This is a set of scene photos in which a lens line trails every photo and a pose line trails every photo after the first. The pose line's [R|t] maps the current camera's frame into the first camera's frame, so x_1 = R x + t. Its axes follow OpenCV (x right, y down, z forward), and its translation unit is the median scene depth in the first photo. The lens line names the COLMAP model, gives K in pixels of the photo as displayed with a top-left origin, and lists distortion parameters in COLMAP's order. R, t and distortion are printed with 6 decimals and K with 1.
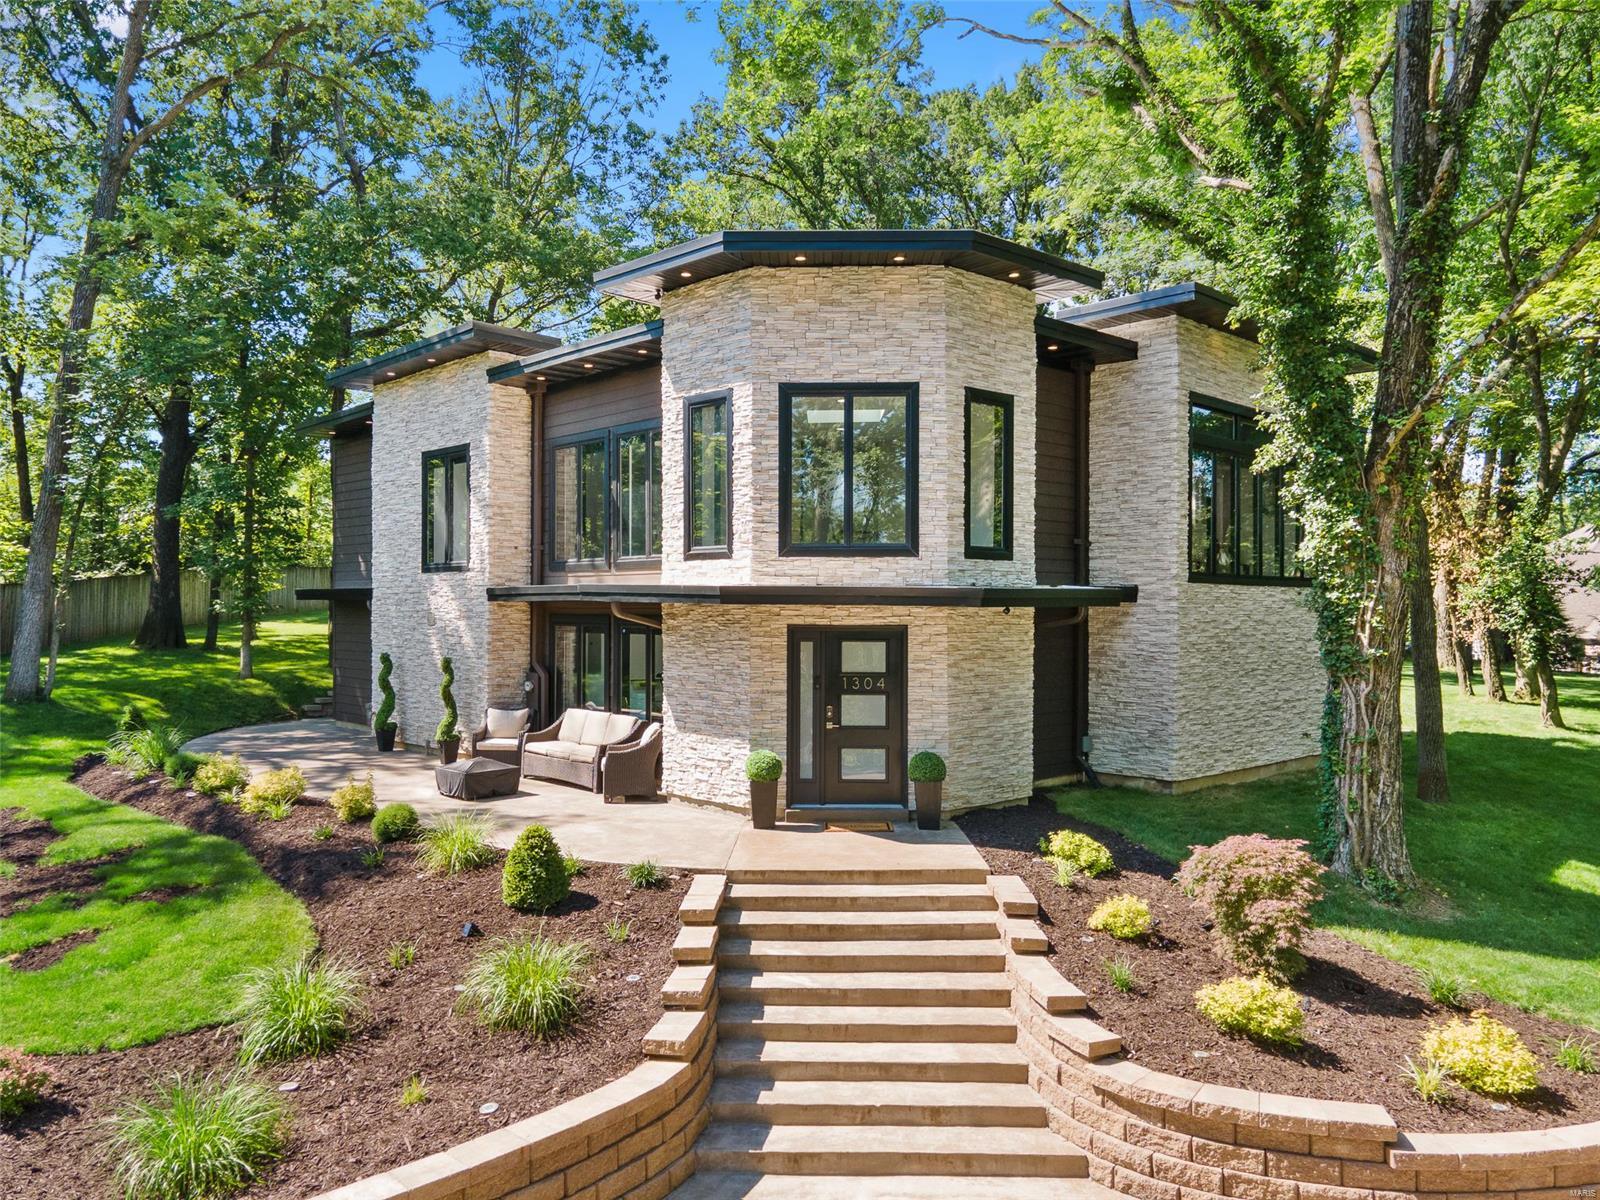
lens RADIAL K [[1168.2, 0, 796.6], [0, 1168.2, 605.8], [0, 0, 1]] dist [0.053828, -0.005891]
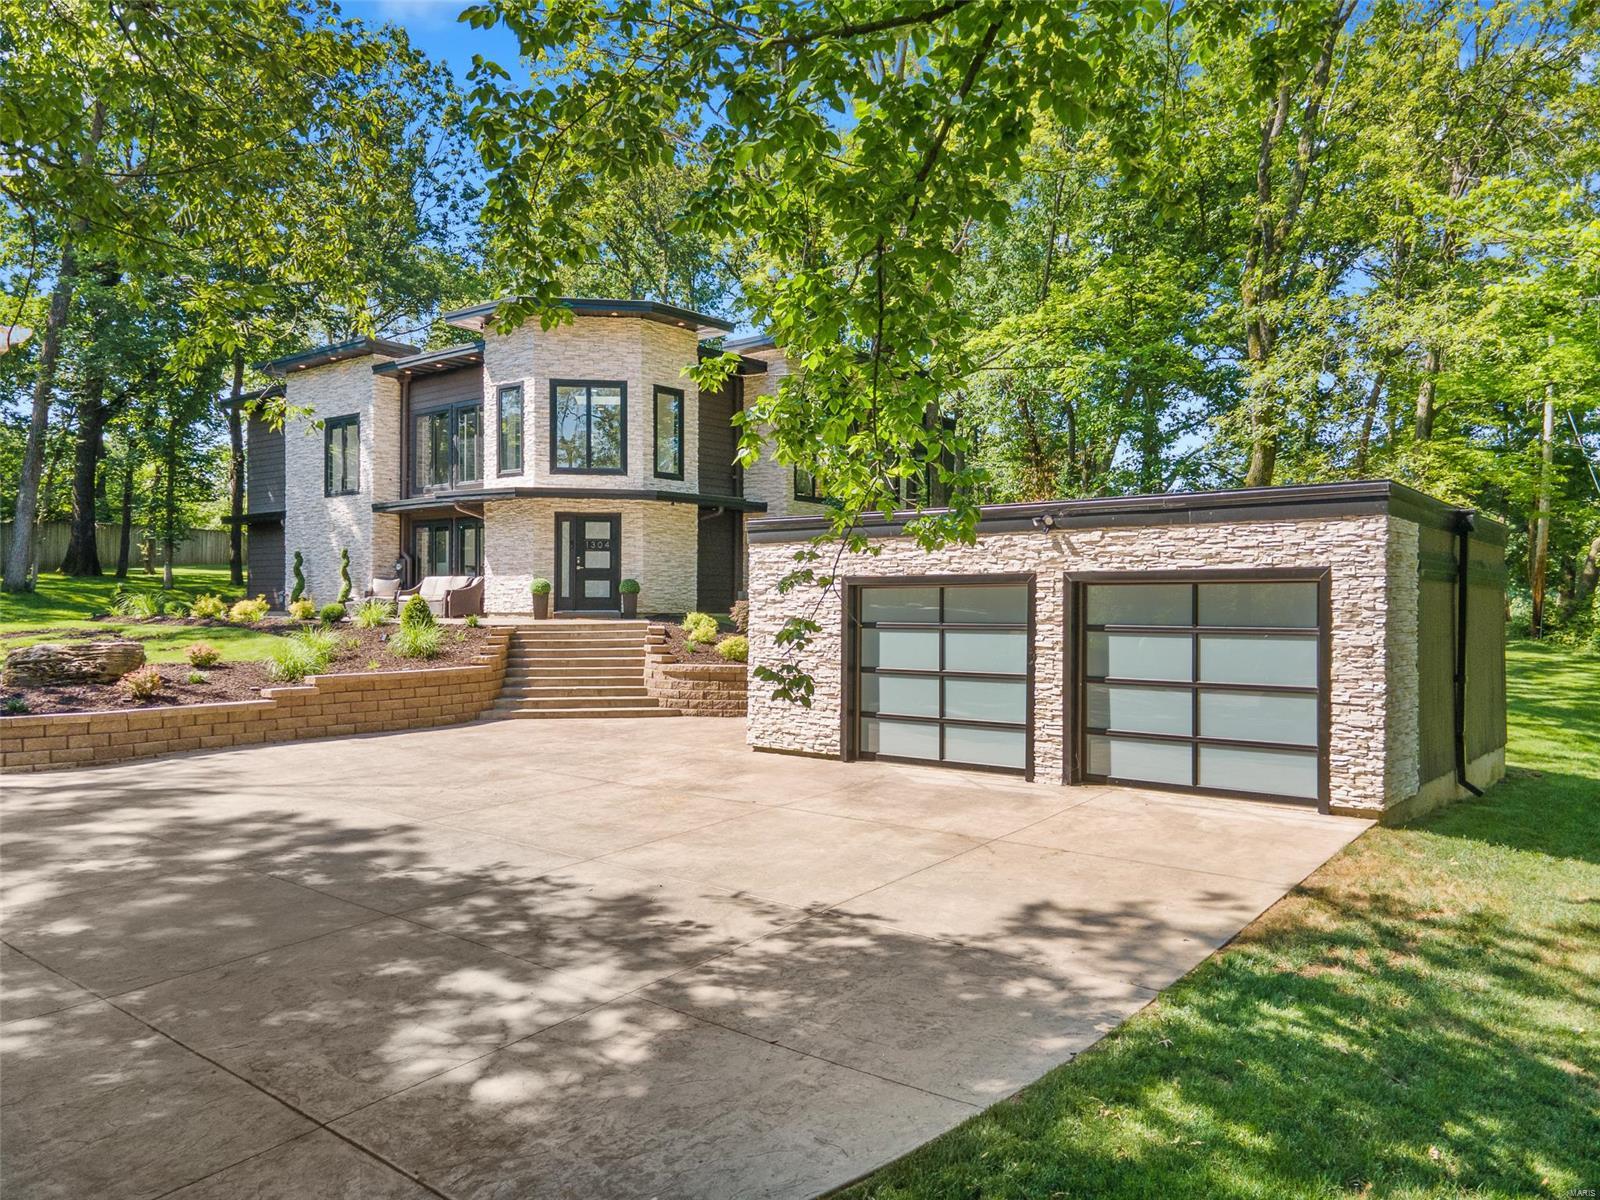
lens RADIAL K [[1168.2, 0, 791.3], [0, 1168.2, 603.1], [0, 0, 1]] dist [0.053828, -0.005891]
pose [[0.991675, 0.001238, 0.128761, 0.117469], [-0.000694, 0.999991, -0.004265, 0.158464], [-0.128765, 0.004140, 0.991666, -0.818980]]
